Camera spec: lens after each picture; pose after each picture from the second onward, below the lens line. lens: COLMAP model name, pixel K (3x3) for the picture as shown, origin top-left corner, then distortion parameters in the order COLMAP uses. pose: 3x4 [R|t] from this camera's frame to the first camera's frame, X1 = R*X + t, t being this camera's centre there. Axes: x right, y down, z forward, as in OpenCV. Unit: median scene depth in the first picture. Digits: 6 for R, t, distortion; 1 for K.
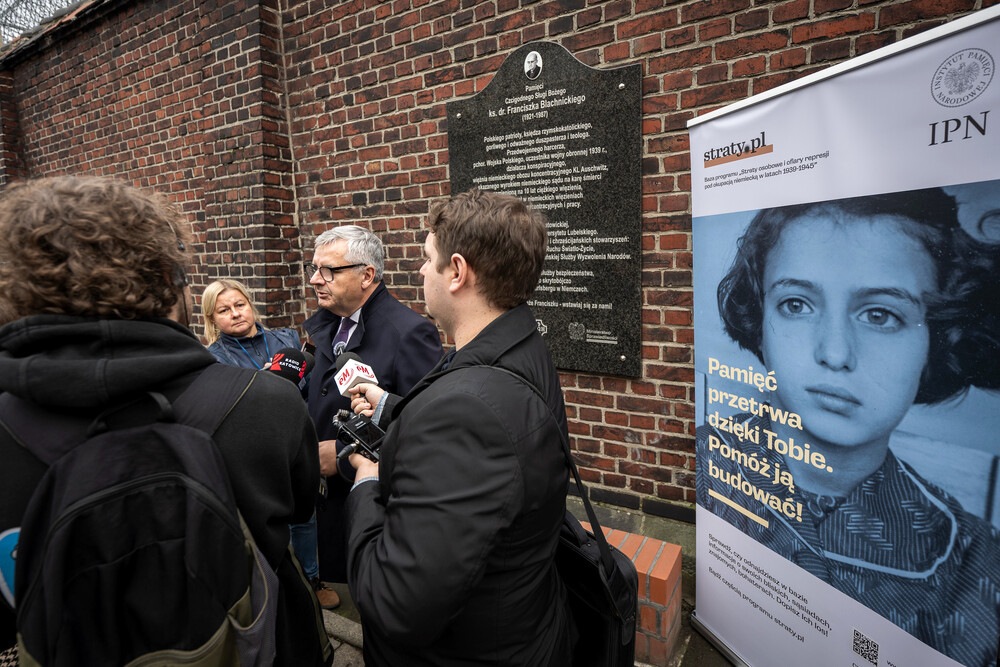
lens RADIAL K [[503.2, 0, 517.0], [0, 503.2, 316.2], [0, 0, 1]] dist [-0.002357, 0.000925]
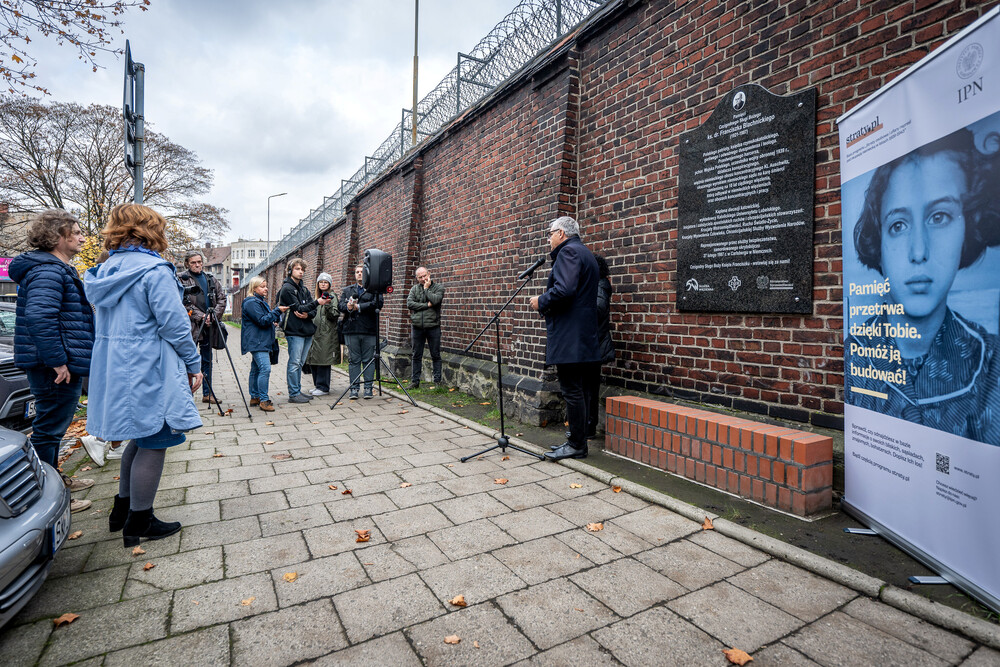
lens RADIAL K [[503.2, 0, 517.0], [0, 503.2, 316.2], [0, 0, 1]] dist [-0.002357, 0.000925]
pose [[0.875501, 0.054588, -0.480123, 0.202630], [-0.111824, 0.989515, -0.091407, 0.331397], [0.470100, 0.133716, 0.872426, -0.505897]]
